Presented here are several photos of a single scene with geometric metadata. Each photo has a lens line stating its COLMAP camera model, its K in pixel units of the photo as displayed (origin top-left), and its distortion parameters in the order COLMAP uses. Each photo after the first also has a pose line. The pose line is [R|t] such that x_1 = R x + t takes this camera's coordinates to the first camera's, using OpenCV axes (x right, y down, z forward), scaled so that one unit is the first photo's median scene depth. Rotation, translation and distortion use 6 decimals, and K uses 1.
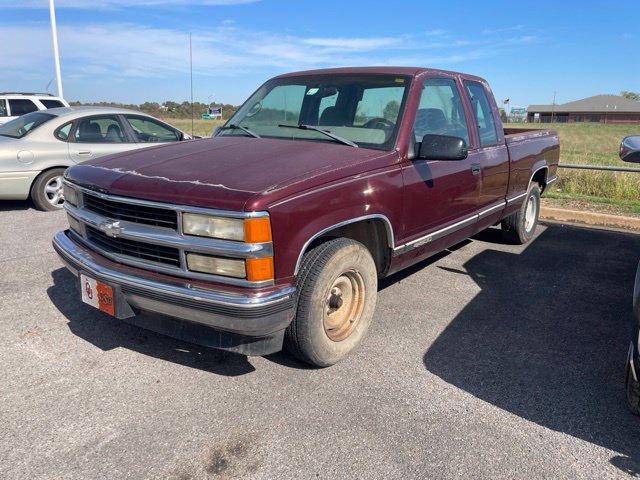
lens RADIAL K [[483.5, 0, 324.1], [0, 483.5, 237.3], [0, 0, 1]] dist [0.094266, -0.124255]
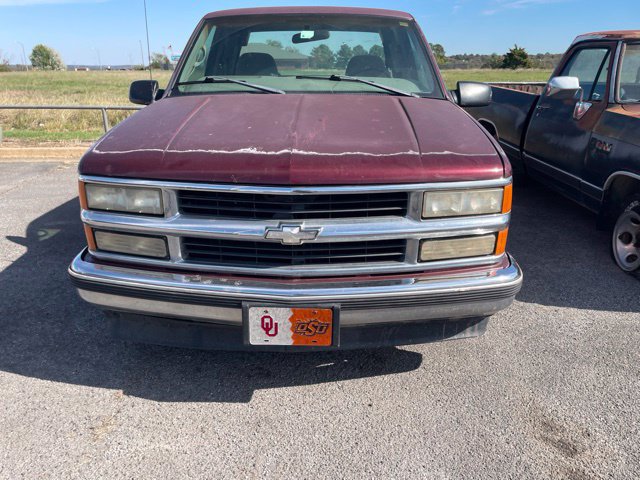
lens RADIAL K [[482.5, 0, 319.2], [0, 482.5, 246.8], [0, 0, 1]] dist [0.092150, -0.117464]
pose [[0.802439, -0.221277, 0.554191, -0.722718], [0.156113, 0.974208, 0.162937, -0.097373], [-0.575952, -0.044231, 0.816286, 0.362343]]
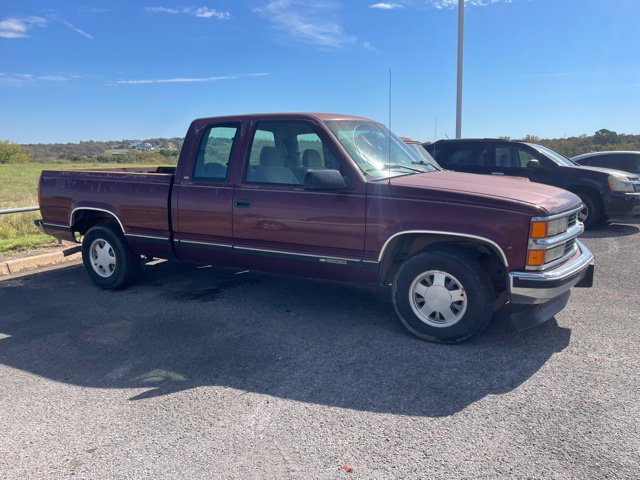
lens RADIAL K [[485.3, 0, 320.8], [0, 485.3, 247.3], [0, 0, 1]] dist [0.090486, -0.119597]
pose [[-0.149293, -0.197978, 0.968771, -1.612742], [0.253016, 0.939483, 0.230984, -0.458734], [-0.955874, 0.279599, -0.090166, 1.724740]]
